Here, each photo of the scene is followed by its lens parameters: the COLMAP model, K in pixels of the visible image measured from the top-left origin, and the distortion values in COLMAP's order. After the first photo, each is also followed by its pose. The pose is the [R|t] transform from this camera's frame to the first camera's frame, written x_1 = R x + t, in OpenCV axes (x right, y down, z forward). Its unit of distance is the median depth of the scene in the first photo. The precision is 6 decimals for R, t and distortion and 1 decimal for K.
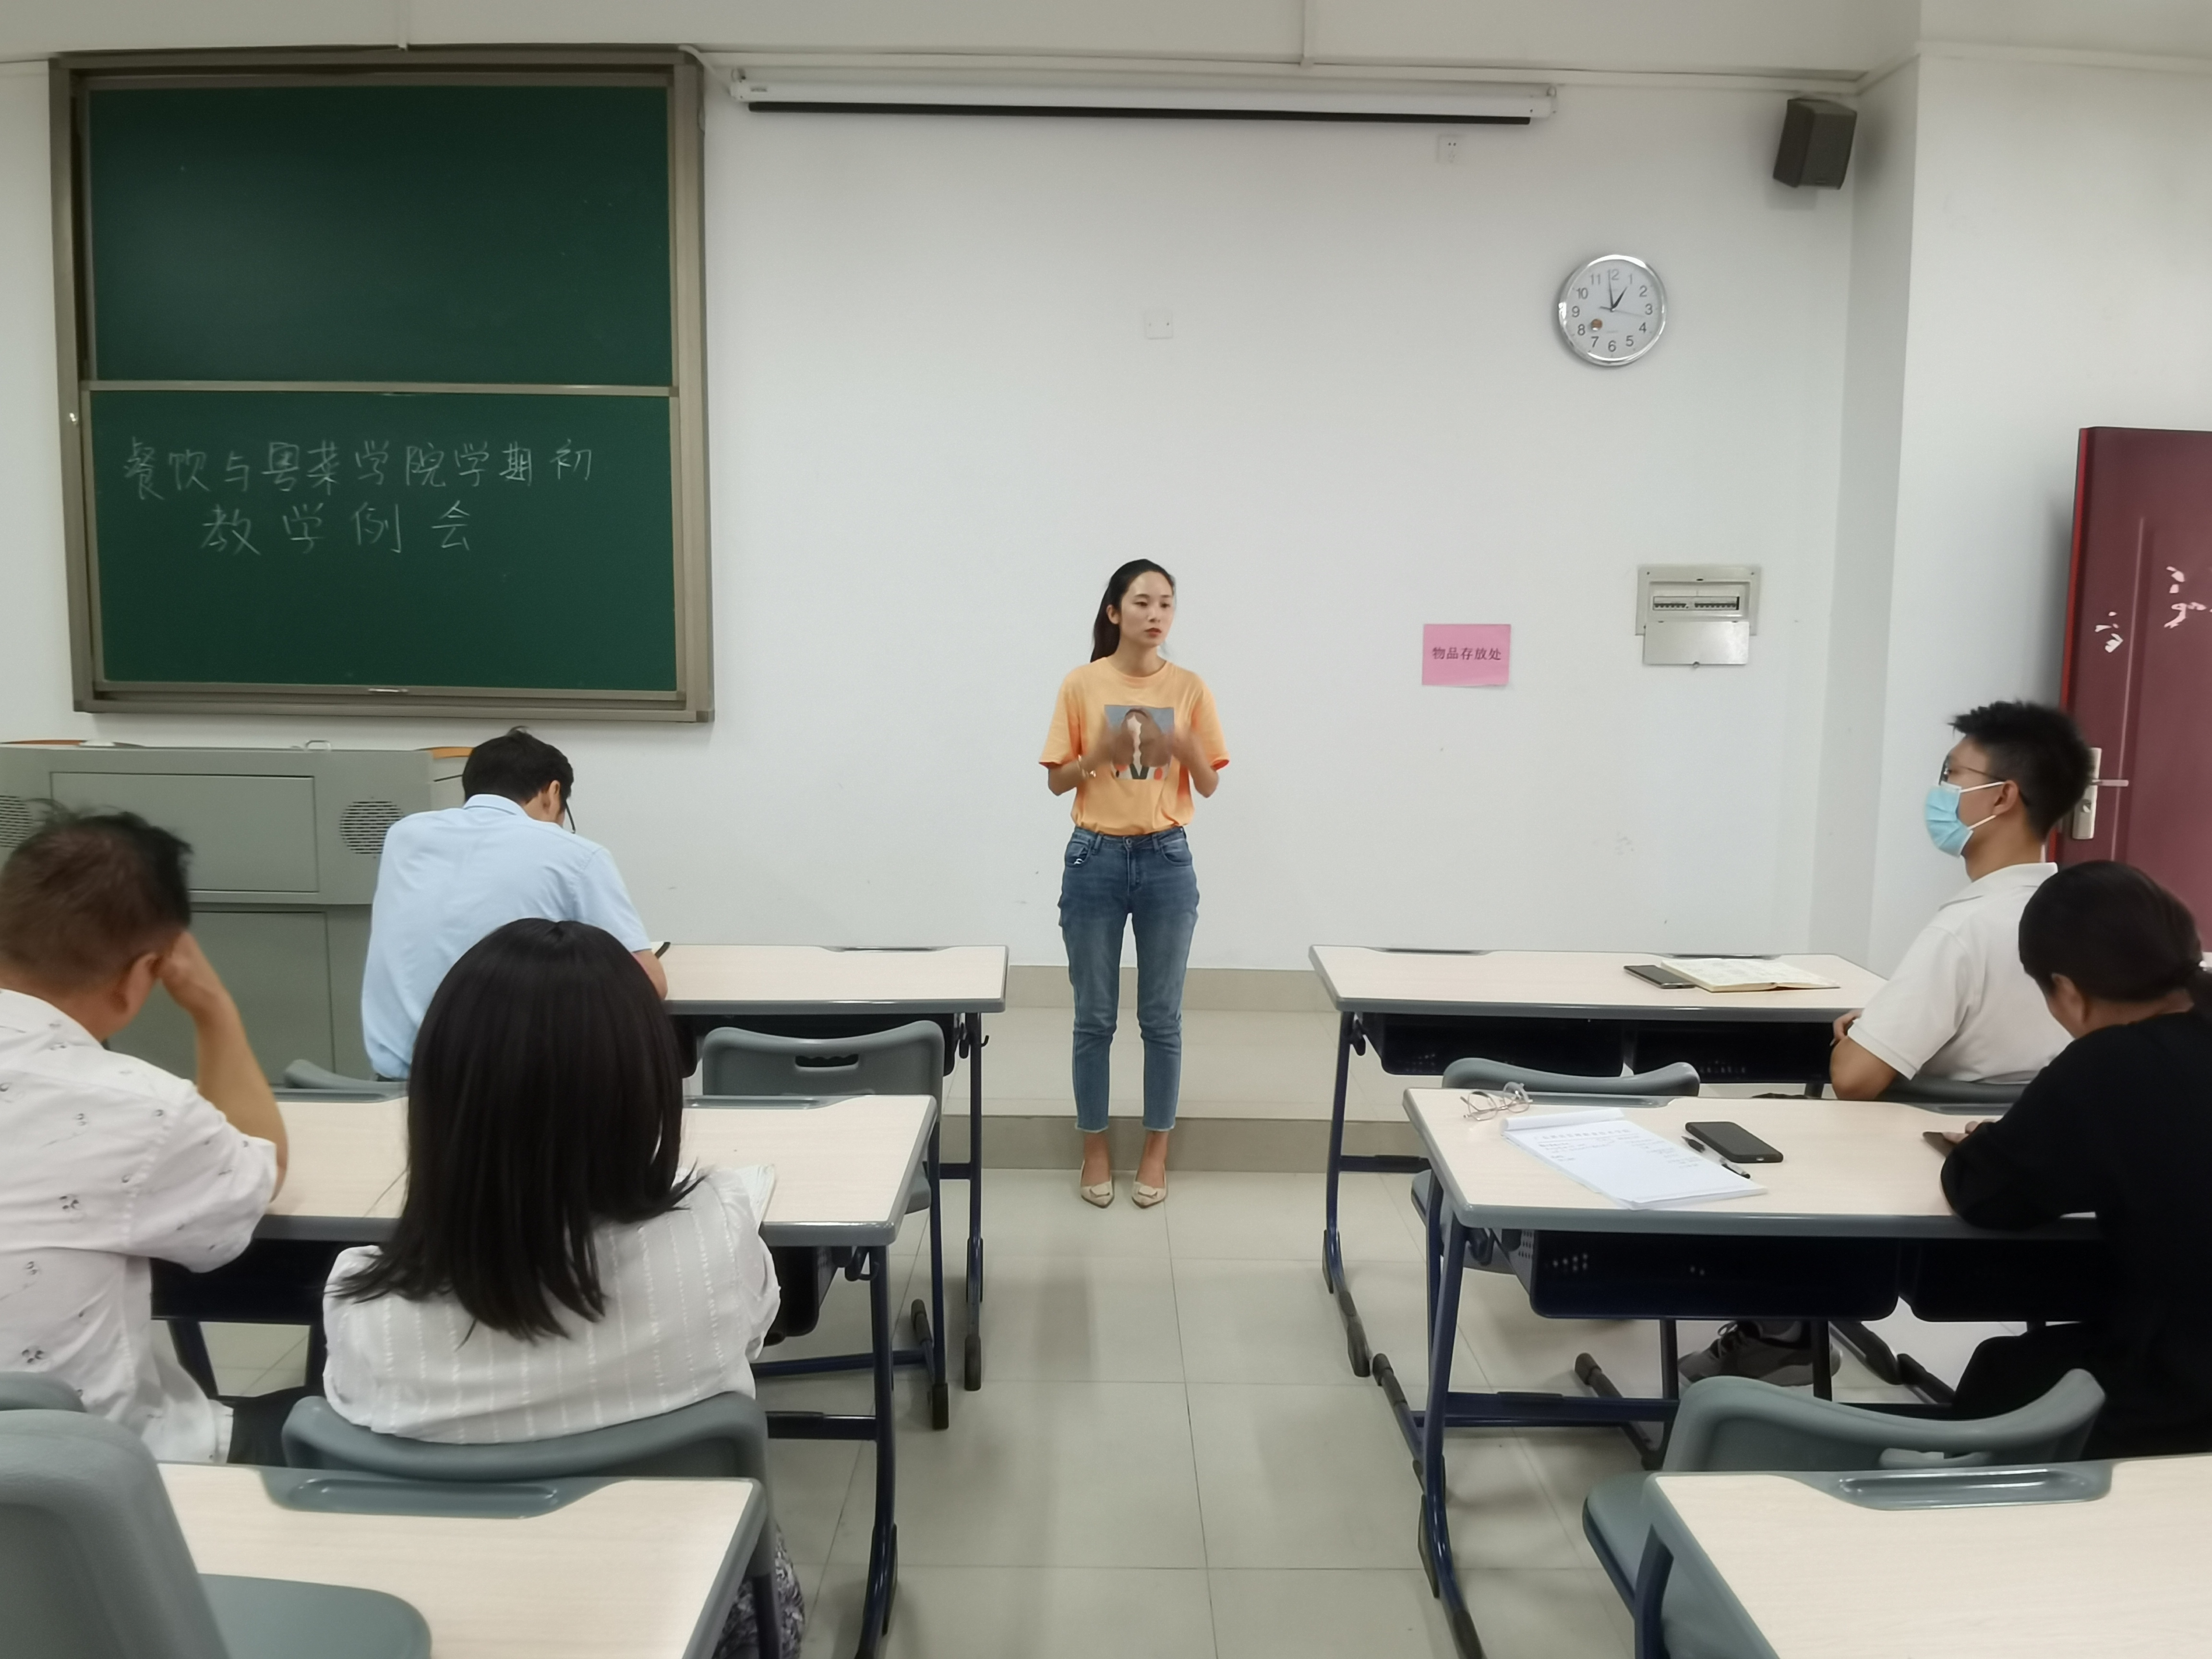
lens RADIAL K [[1591.6, 0, 1108.5], [0, 1591.6, 810.6], [0, 0, 1]] dist [0.007437, -0.055747]
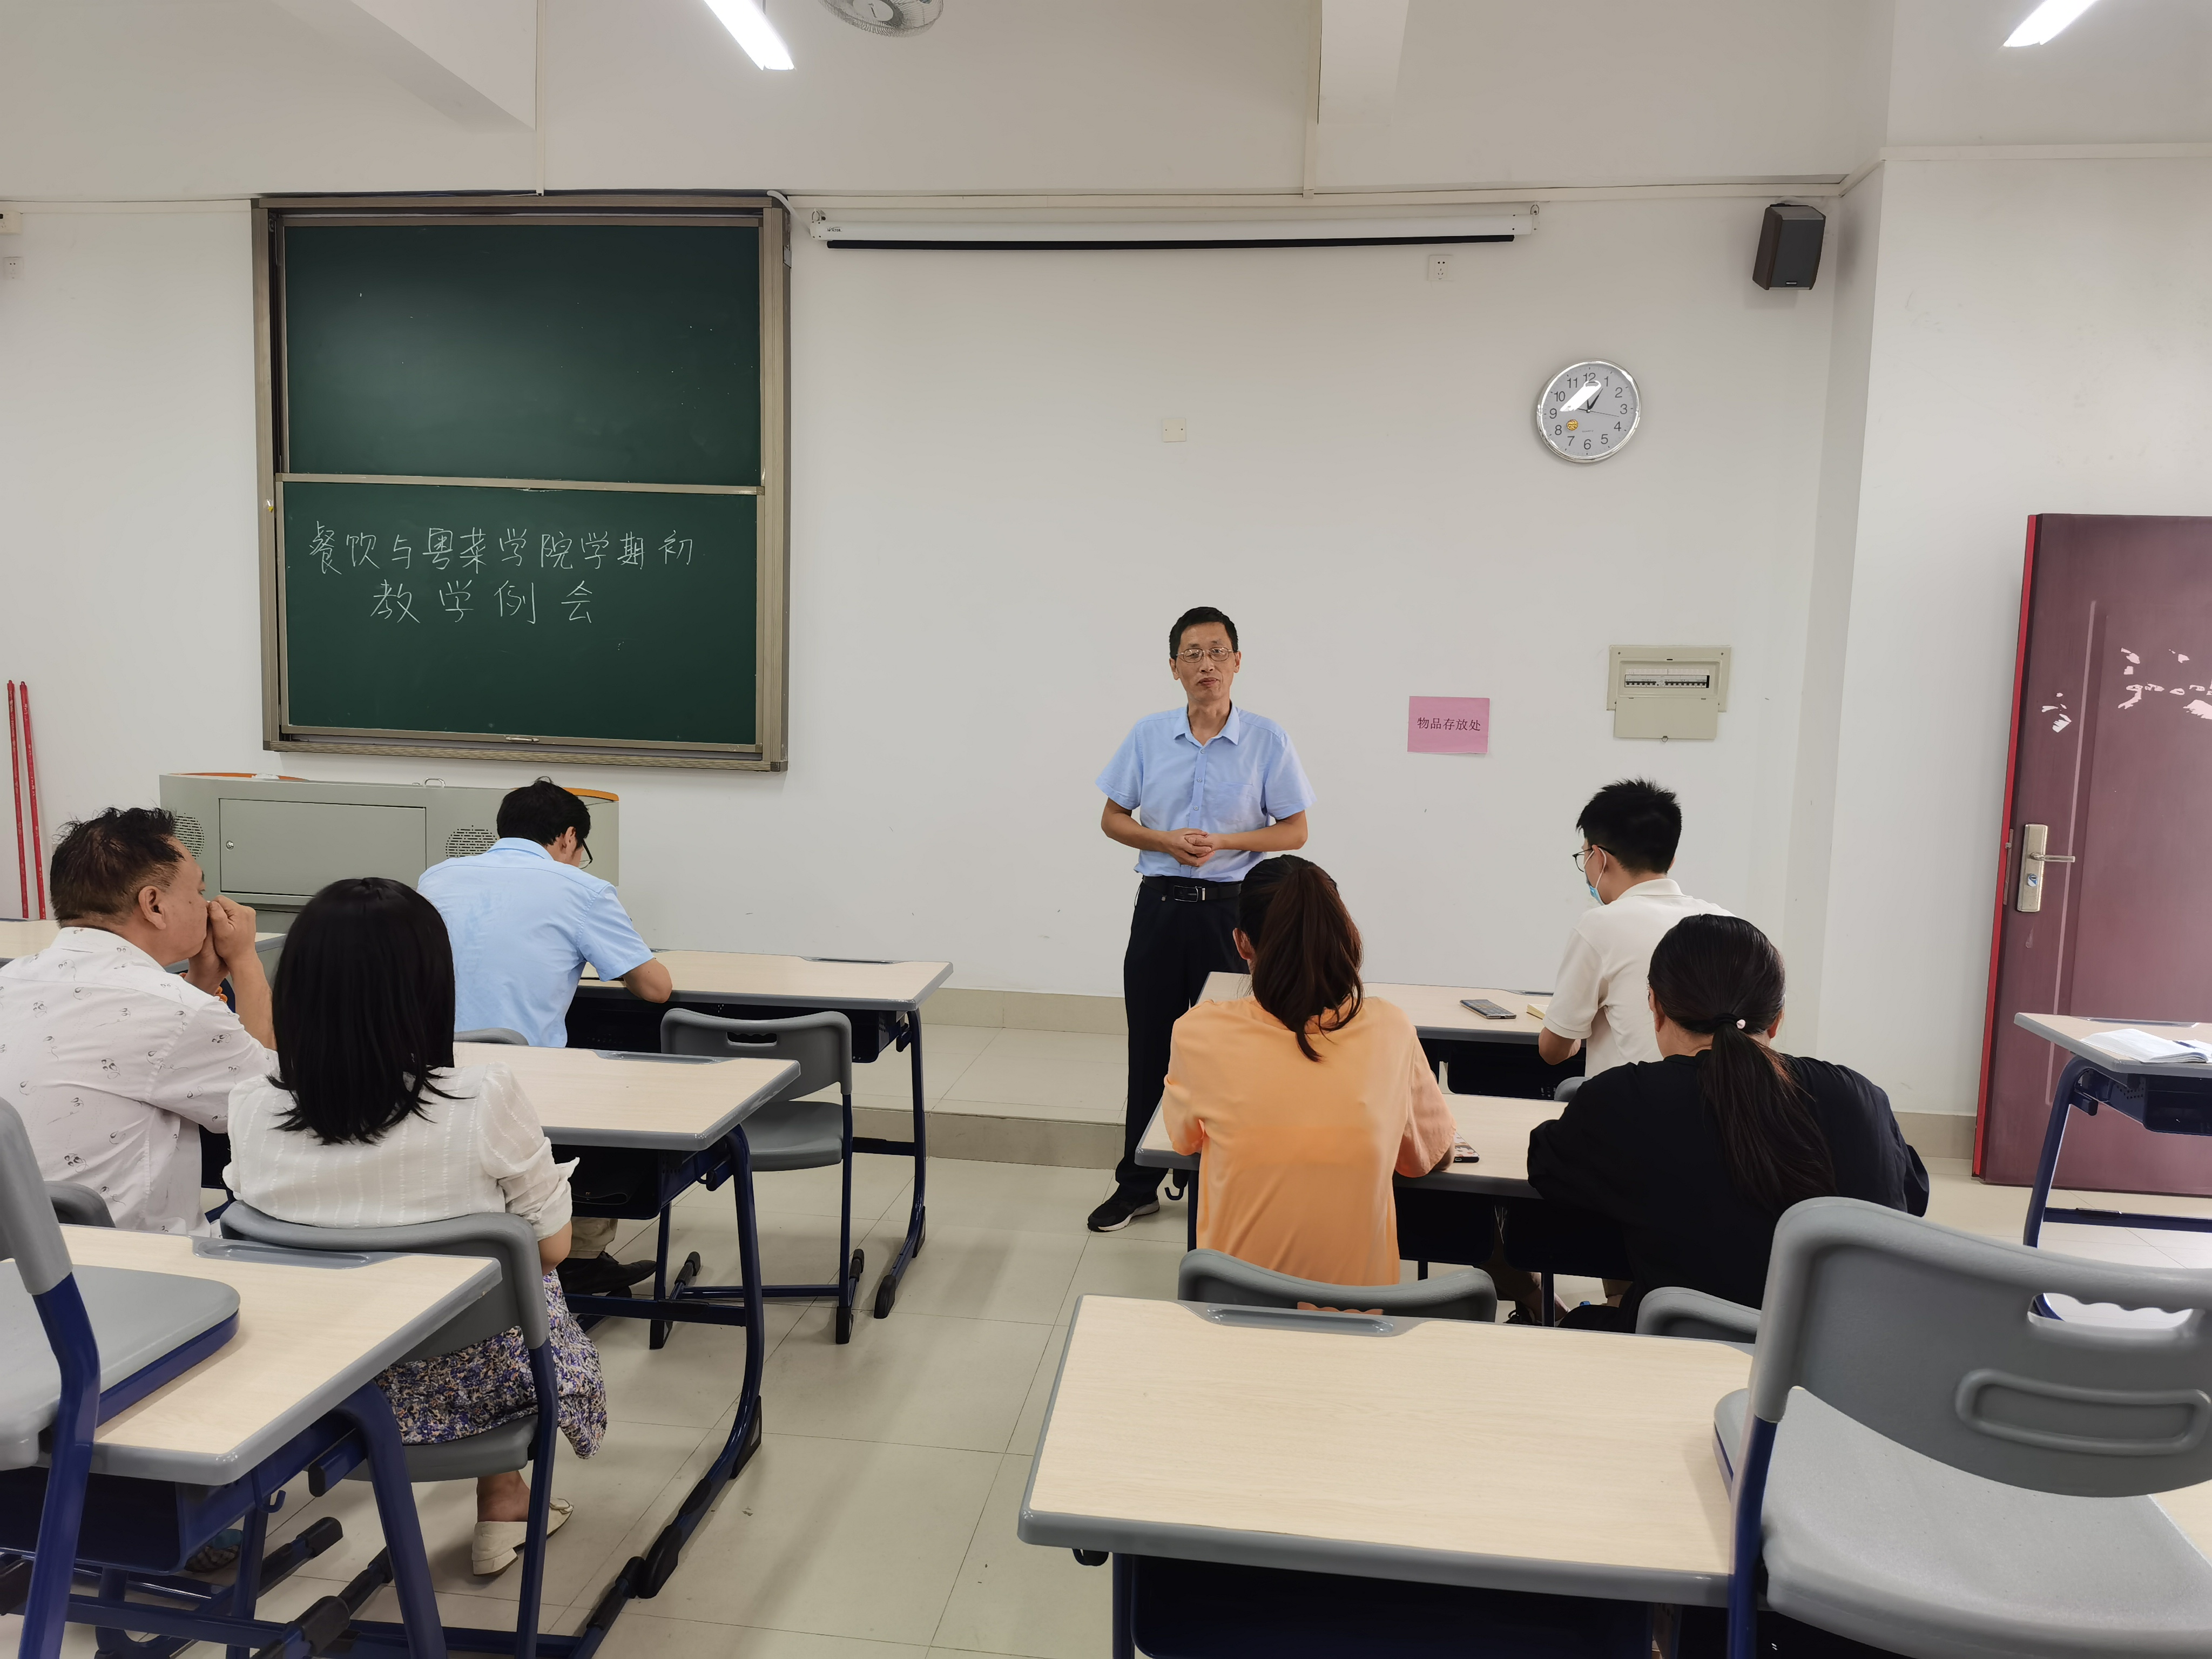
lens RADIAL K [[1545.0, 0, 1119.4], [0, 1545.0, 820.4], [0, 0, 1]] dist [0.207925, -0.262454]
pose [[0.990405, 0.025440, -0.135834, 0.157596], [-0.028513, 0.999378, -0.020729, -0.002513], [0.135222, 0.024403, 0.990515, -0.116521]]
